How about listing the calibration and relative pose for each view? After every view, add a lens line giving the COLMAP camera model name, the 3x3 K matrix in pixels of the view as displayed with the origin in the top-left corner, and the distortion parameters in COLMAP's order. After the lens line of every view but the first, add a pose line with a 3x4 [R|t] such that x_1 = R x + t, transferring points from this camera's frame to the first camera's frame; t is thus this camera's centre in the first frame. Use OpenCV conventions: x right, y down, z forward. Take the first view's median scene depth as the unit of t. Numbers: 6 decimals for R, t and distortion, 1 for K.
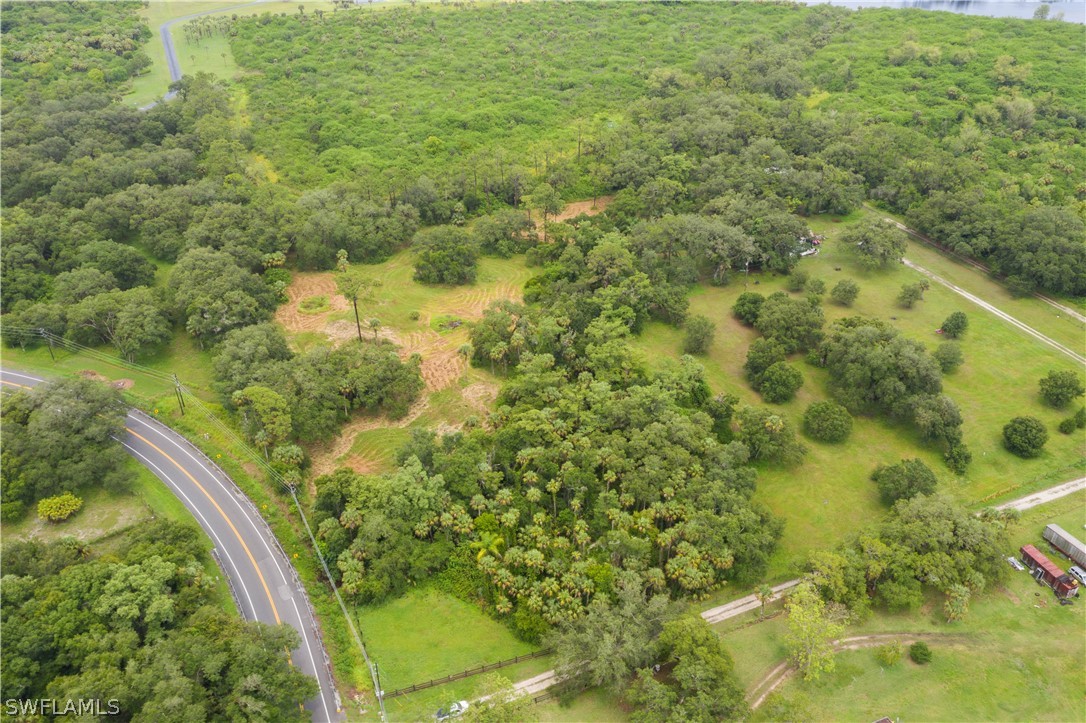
lens RADIAL K [[885.0, 0, 543.0], [0, 885.0, 361.5], [0, 0, 1]] dist [-0.011844, 0.000657]
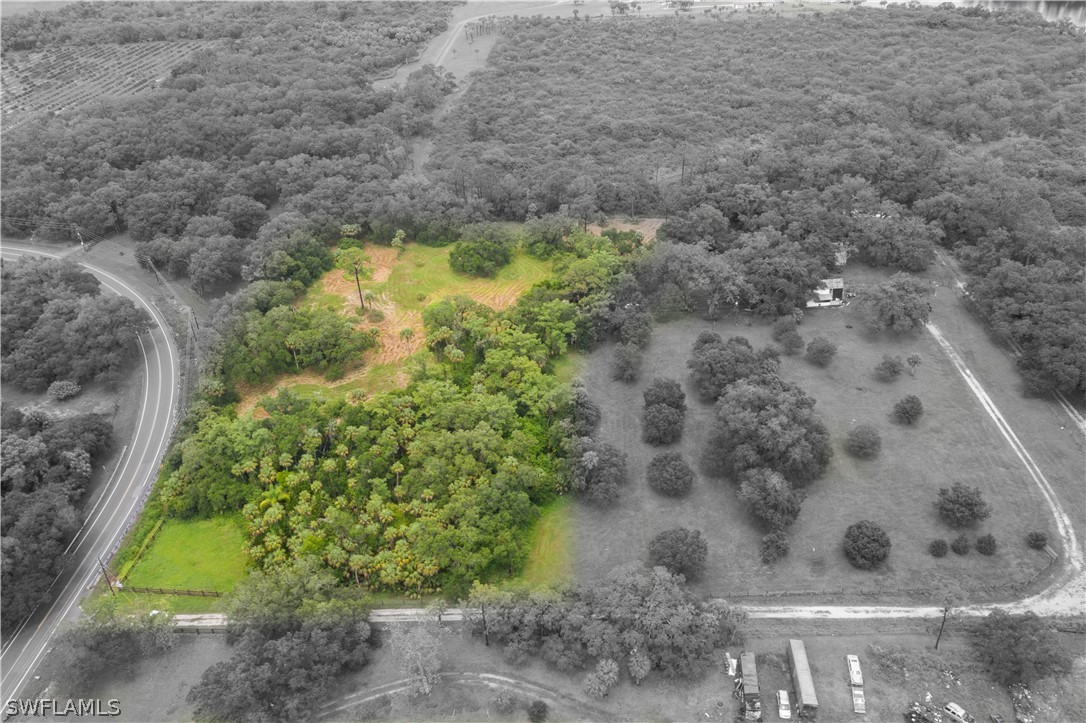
lens RADIAL K [[831.3, 0, 543.0], [0, 831.3, 361.5], [0, 0, 1]] dist [-0.012118, 0.001084]
pose [[0.909267, 0.198962, -0.365580, 0.383030], [-0.191863, 0.979820, 0.056052, -0.058075], [0.369355, 0.019175, 0.929091, 0.075353]]
